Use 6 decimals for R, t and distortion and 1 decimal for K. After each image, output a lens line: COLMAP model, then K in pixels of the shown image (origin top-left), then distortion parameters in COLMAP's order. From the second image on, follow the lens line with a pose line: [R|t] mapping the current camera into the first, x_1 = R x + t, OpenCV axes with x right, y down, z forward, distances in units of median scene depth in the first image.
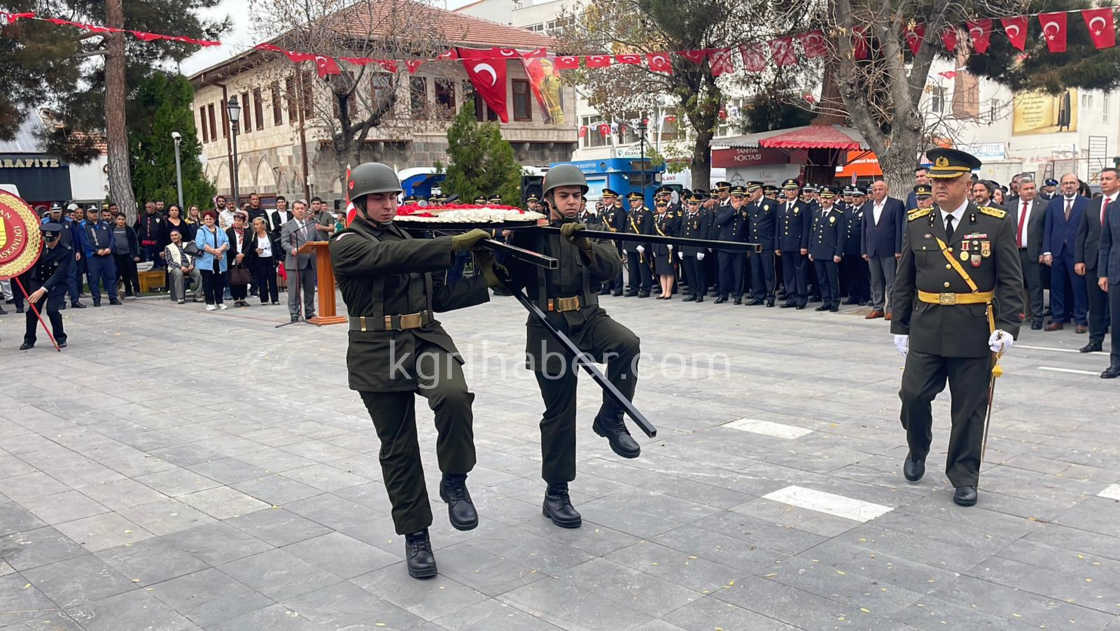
lens RADIAL K [[966.5, 0, 572.8], [0, 966.5, 309.8], [0, 0, 1]] dist [0.095337, -0.138184]
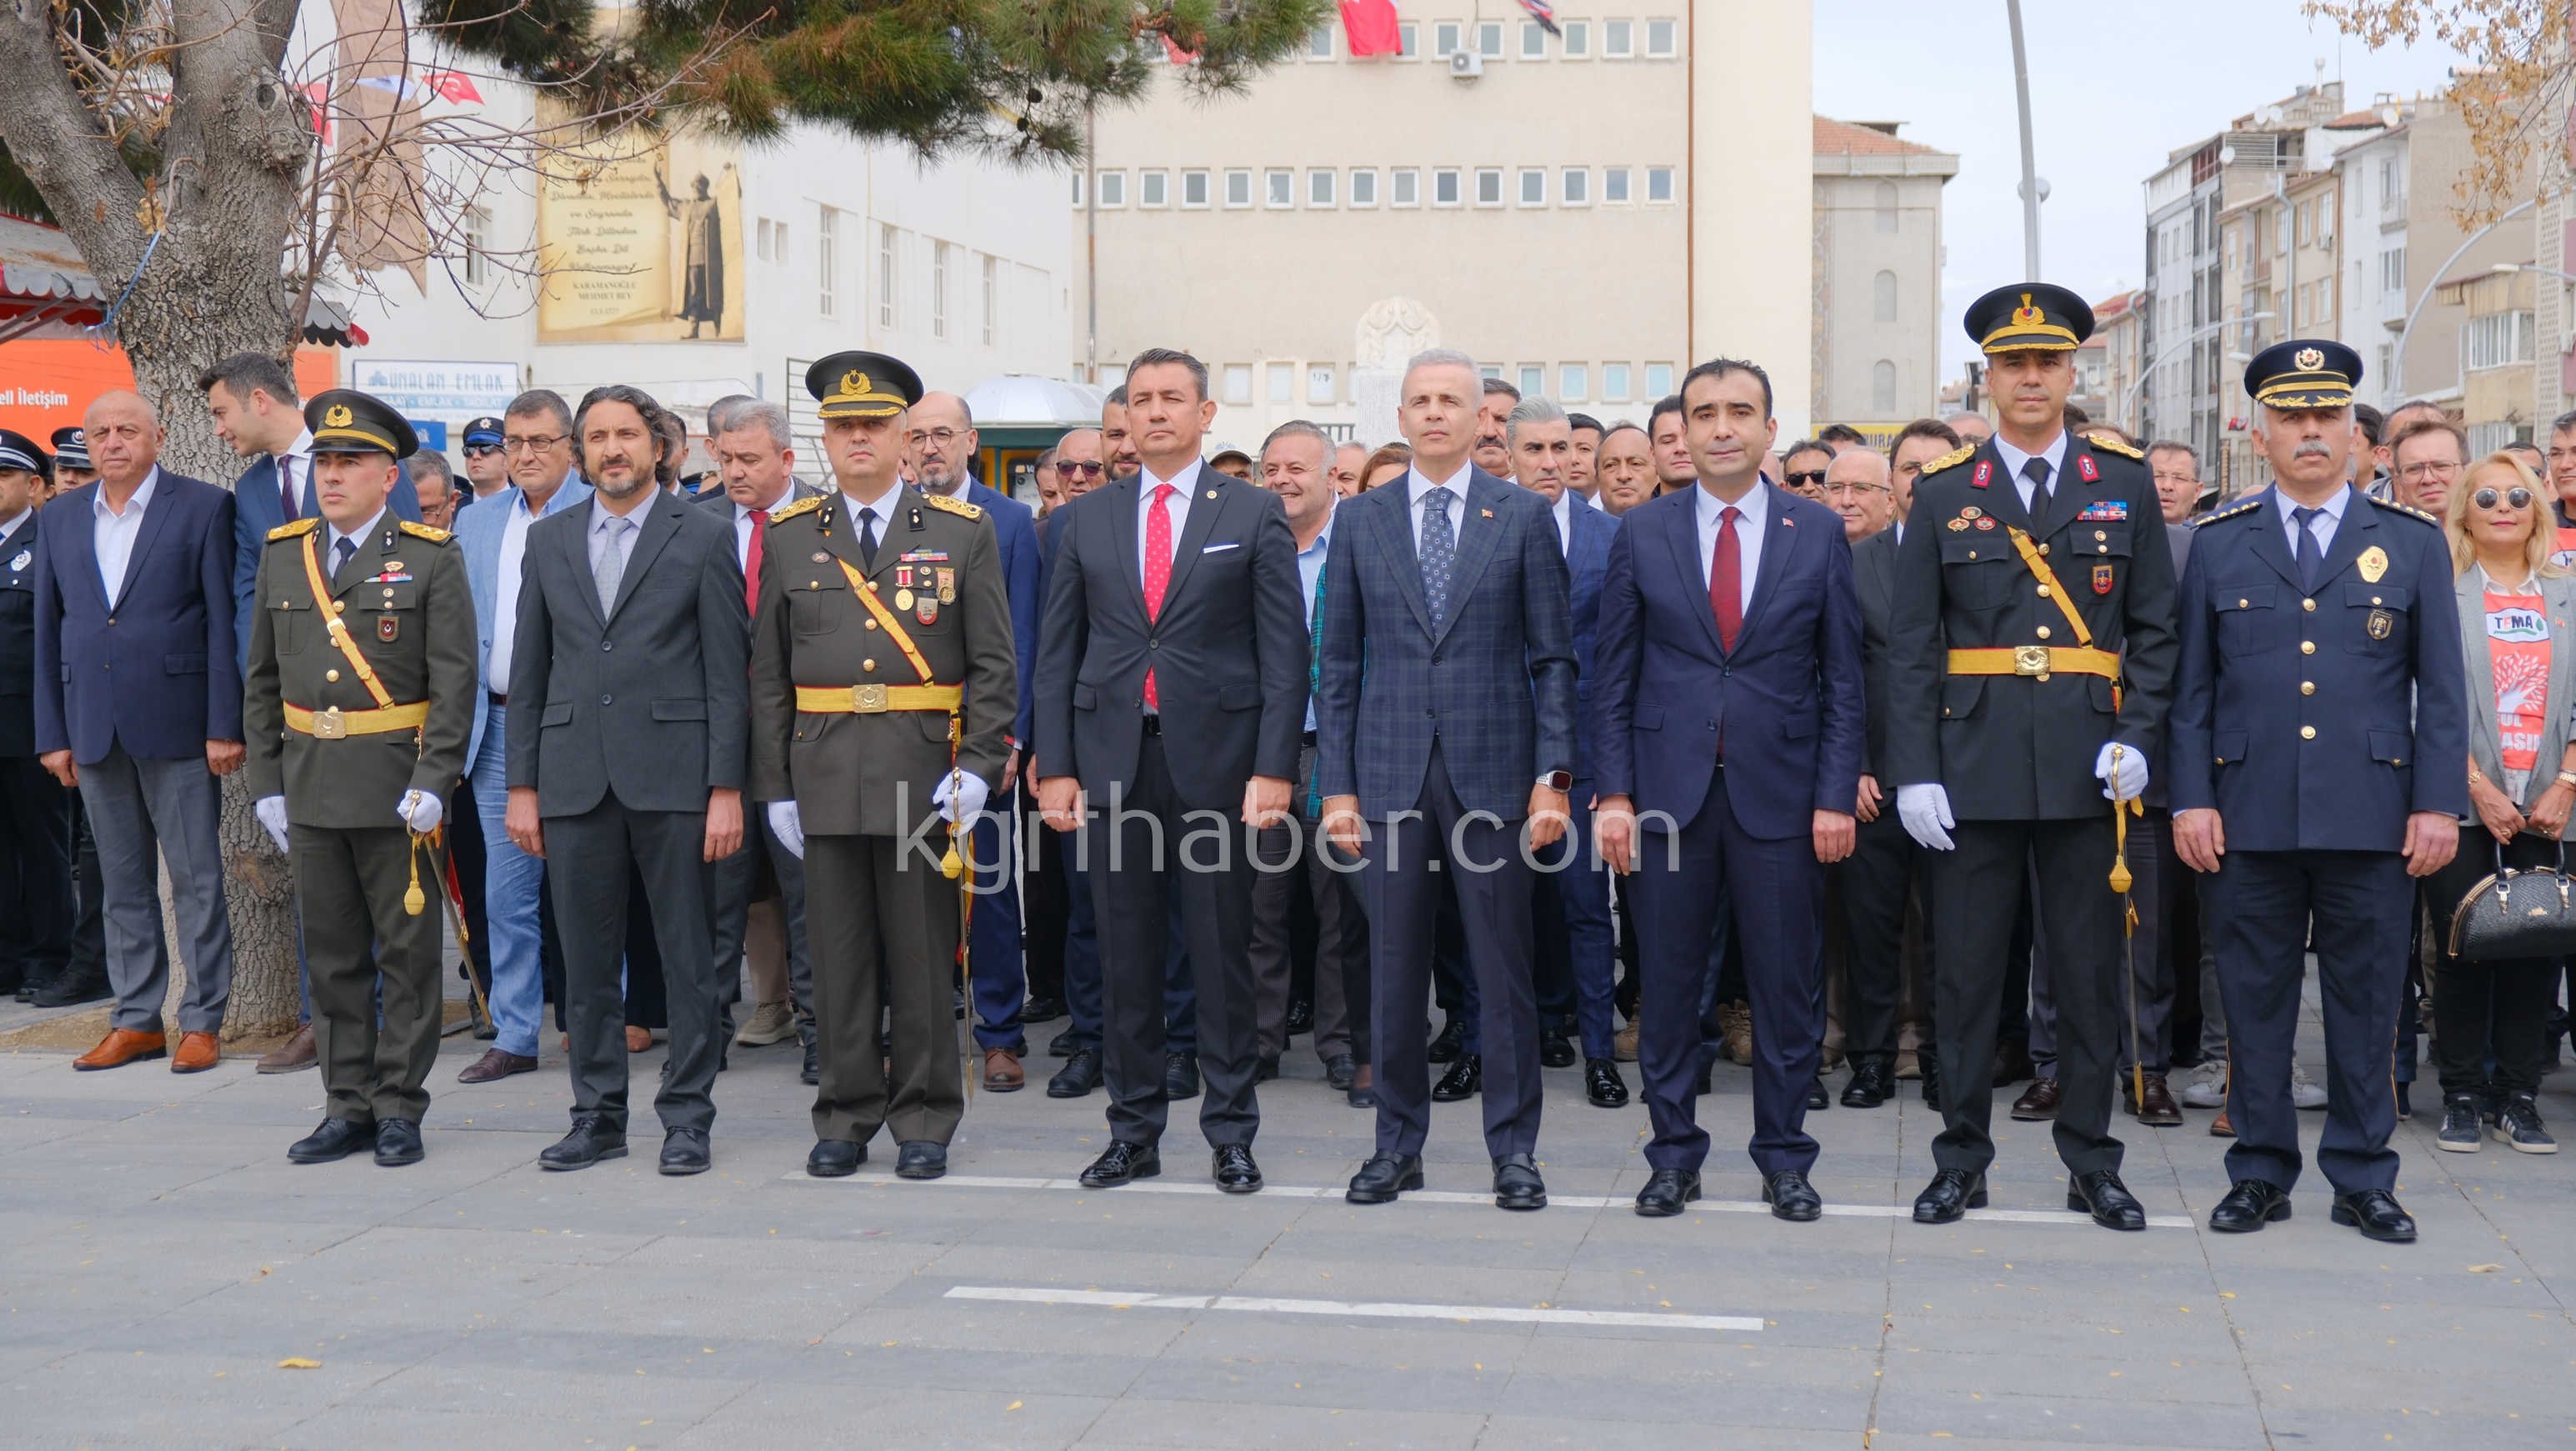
lens RADIAL K [[3629.2, 0, 1288.3], [0, 3629.2, 723.5], [0, 0, 1]] dist [0.004289, 0.000000]
pose [[0.808839, -0.000322, 0.588031, 0.043403], [0.041580, 0.997528, -0.056647, -0.006269], [-0.586559, 0.070269, 0.806852, 0.165841]]
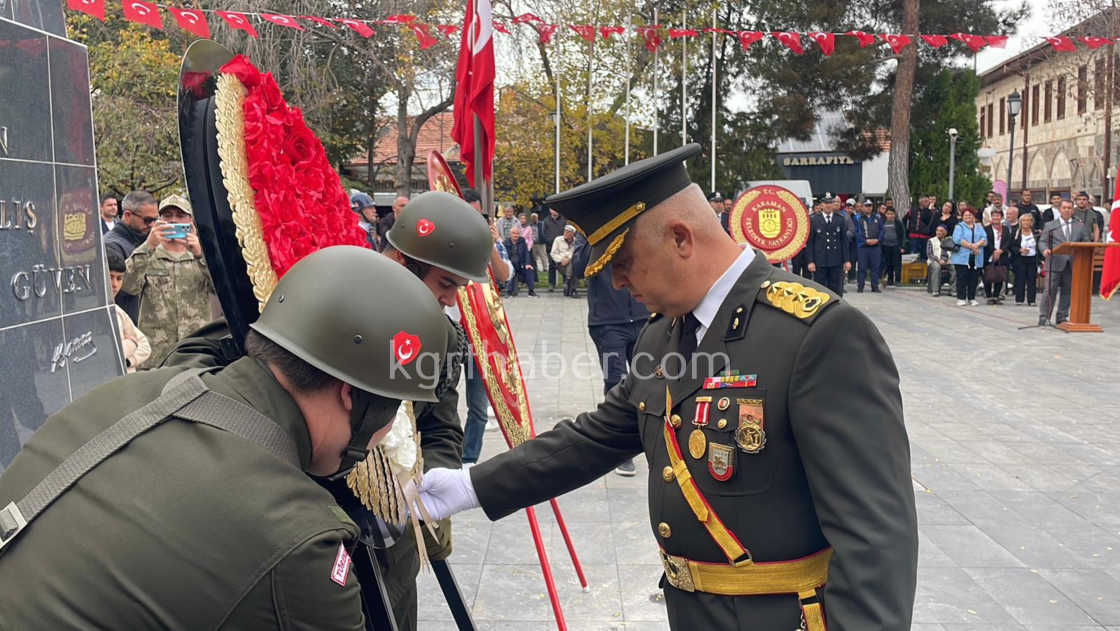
lens RADIAL K [[966.5, 0, 539.9], [0, 966.5, 314.5], [0, 0, 1]] dist [0.095337, -0.138184]
pose [[0.697282, 0.100443, -0.709725, 0.039205], [-0.091487, 0.994506, 0.050863, -0.001587], [0.710935, 0.029465, 0.702641, -0.016907]]
